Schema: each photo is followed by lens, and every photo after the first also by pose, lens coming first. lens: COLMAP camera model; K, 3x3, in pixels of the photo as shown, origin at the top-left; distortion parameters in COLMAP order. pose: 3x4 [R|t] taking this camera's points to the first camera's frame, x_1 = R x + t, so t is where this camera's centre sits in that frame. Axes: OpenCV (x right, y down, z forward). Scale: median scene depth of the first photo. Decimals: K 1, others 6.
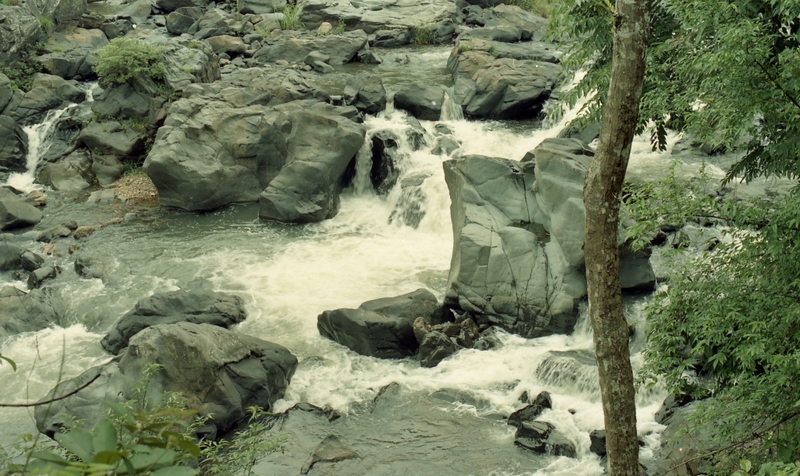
lens RADIAL K [[1229.0, 0, 400.0], [0, 1229.0, 238.0], [0, 0, 1]] dist [0.018376, 0.064114]
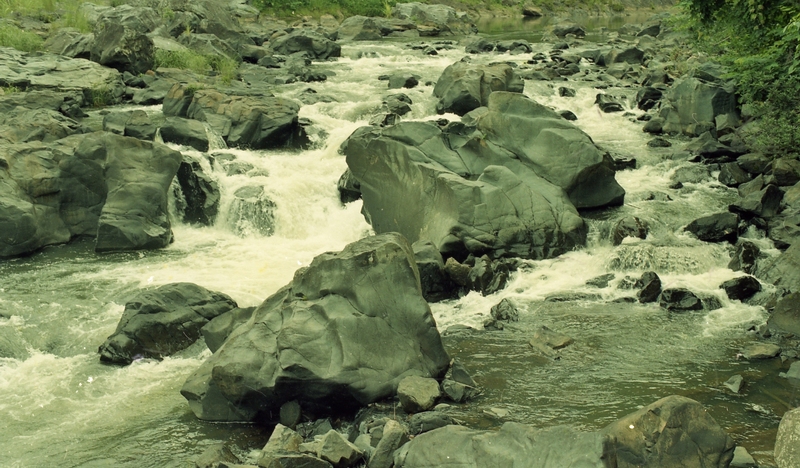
lens RADIAL K [[1207.1, 0, 400.0], [0, 1207.1, 234.0], [0, 0, 1]] dist [-0.021445, 0.089395]
pose [[0.799914, -0.102521, 0.591293, -0.445707], [0.206164, 0.972278, -0.110324, 0.110111], [-0.563591, 0.210153, 0.798875, 0.190748]]
